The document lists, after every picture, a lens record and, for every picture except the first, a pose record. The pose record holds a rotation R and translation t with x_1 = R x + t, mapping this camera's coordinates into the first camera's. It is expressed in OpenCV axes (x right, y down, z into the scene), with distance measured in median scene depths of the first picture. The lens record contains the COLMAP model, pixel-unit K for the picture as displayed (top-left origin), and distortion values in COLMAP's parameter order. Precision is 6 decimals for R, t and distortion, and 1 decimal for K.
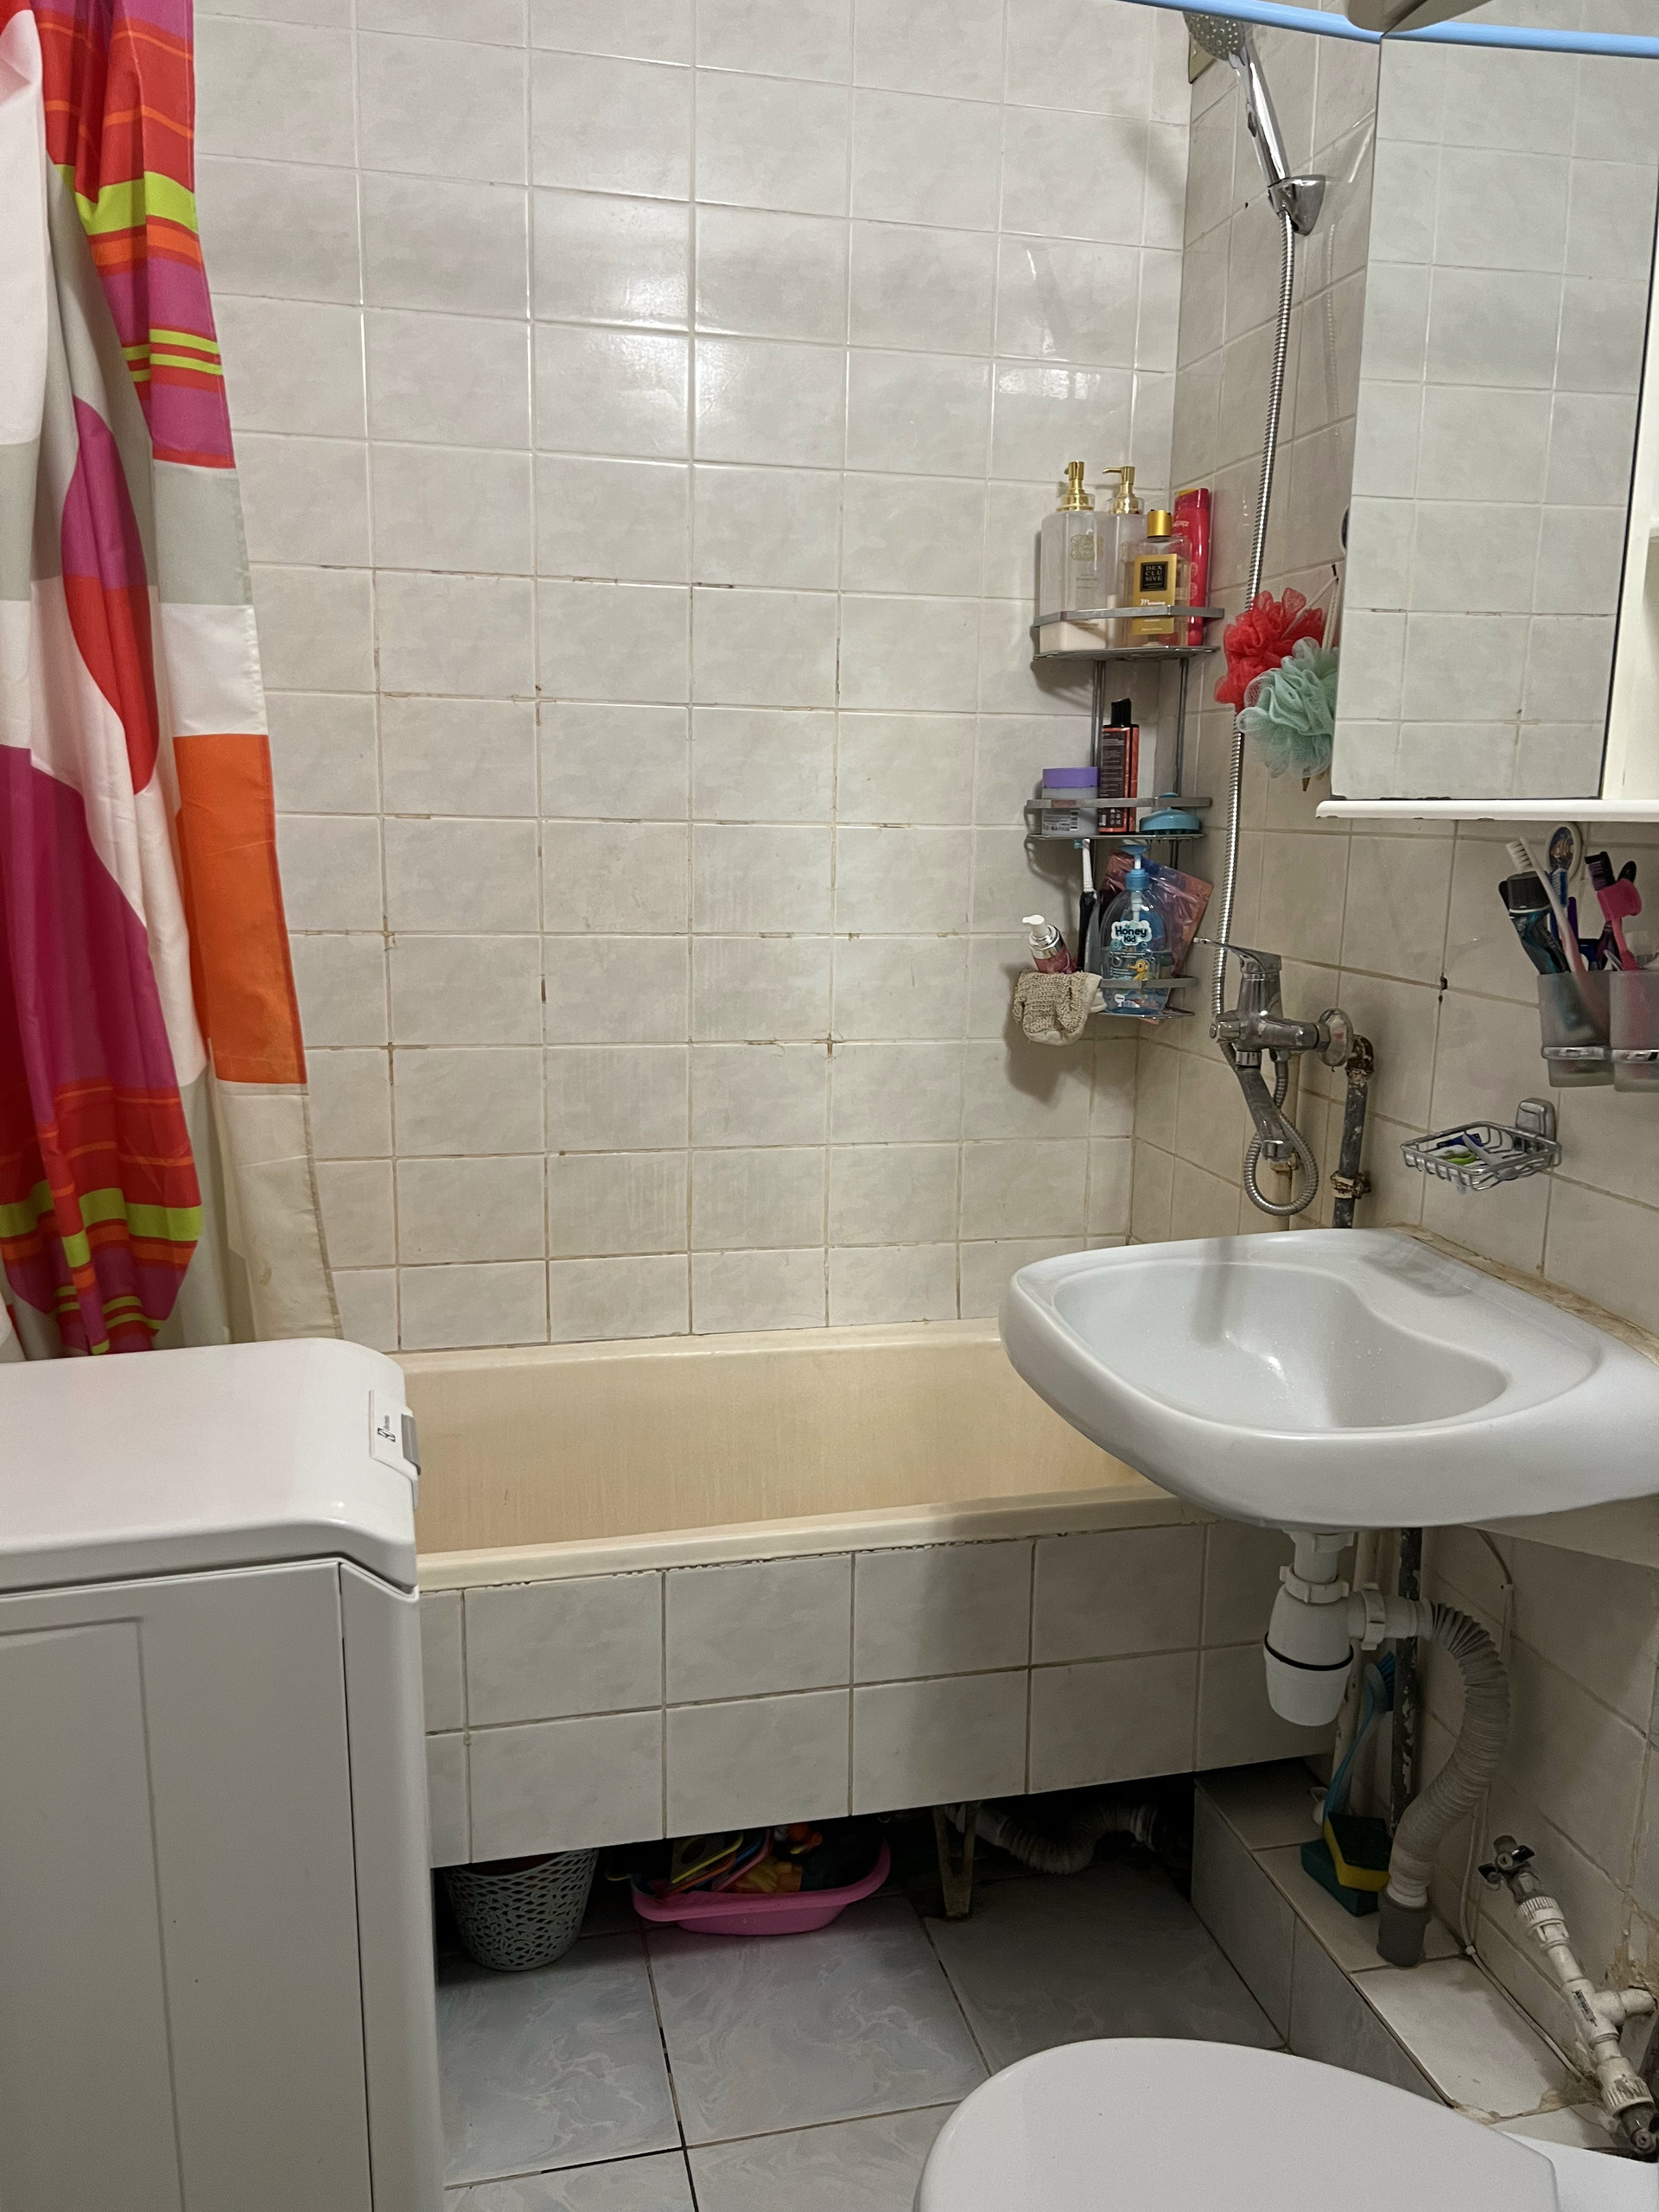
lens RADIAL K [[1667.8, 0, 788.8], [0, 1667.8, 1101.8], [0, 0, 1]] dist [0.033620, -0.045035]
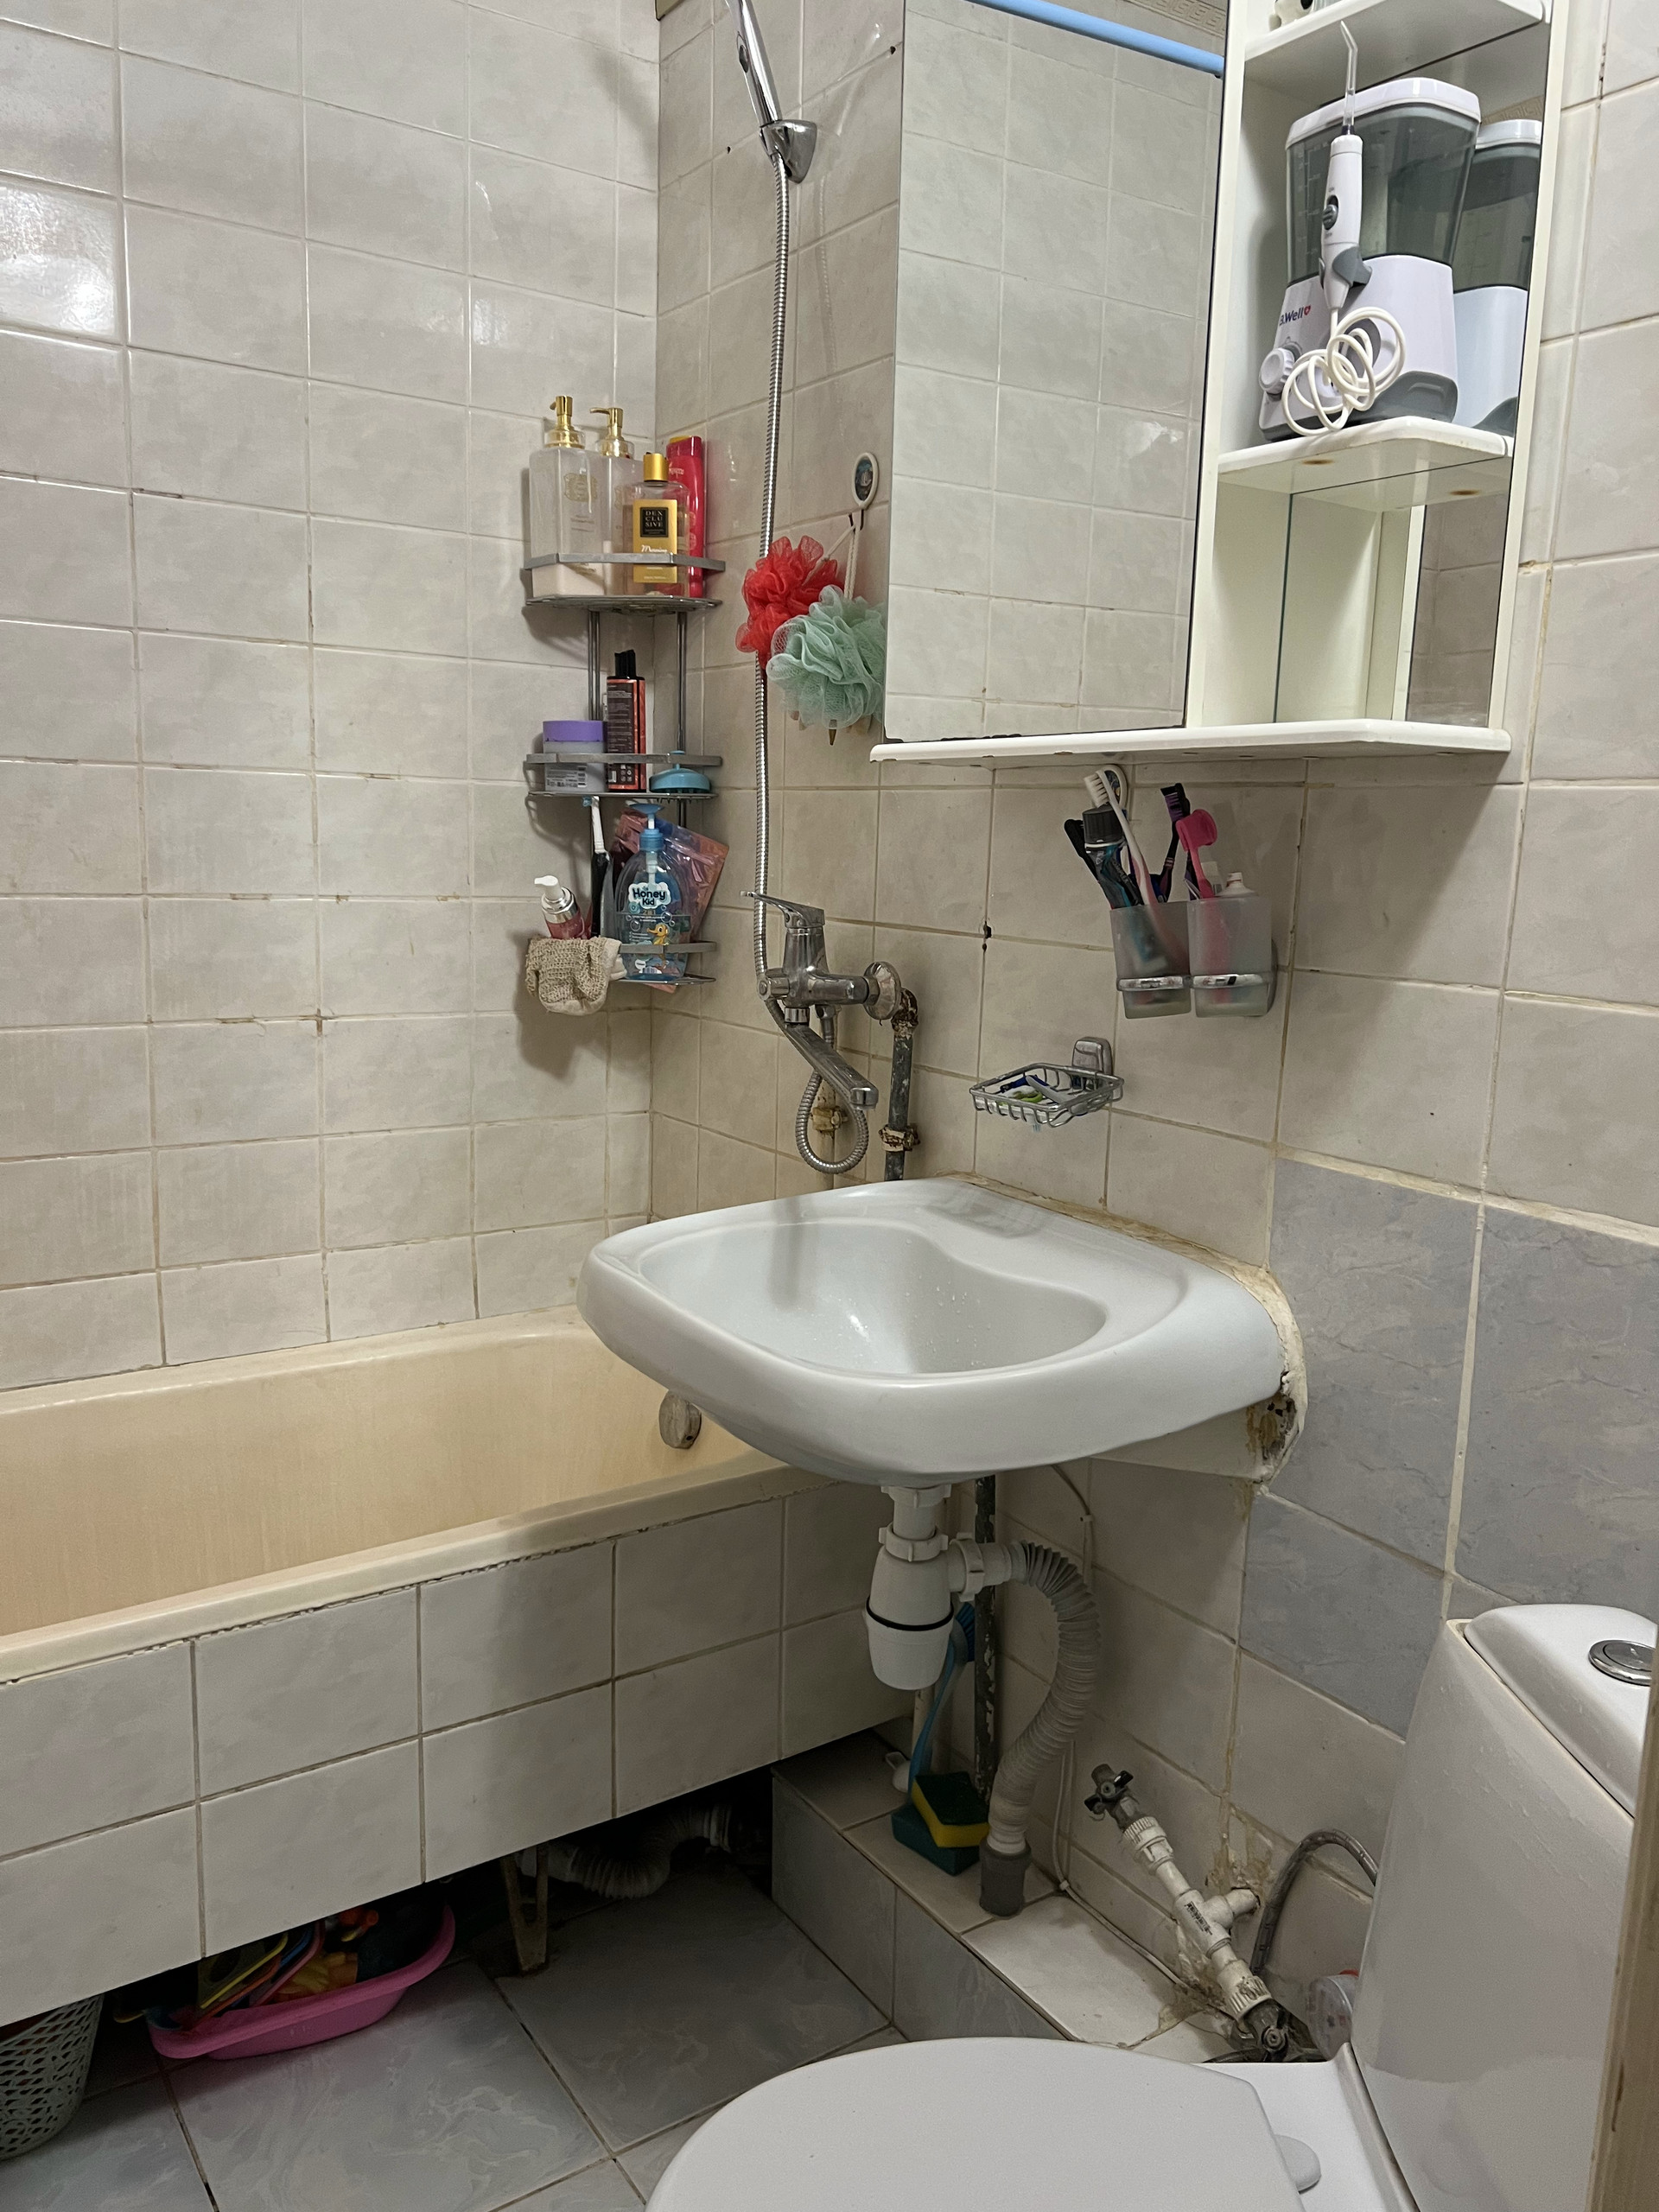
lens RADIAL K [[1667.8, 0, 788.8], [0, 1667.8, 1101.8], [0, 0, 1]] dist [0.033620, -0.045035]
pose [[0.931482, -0.043588, 0.361167, -0.077232], [0.047201, 0.998885, -0.001184, 0.024076], [-0.360713, 0.018151, 0.932500, 0.093880]]
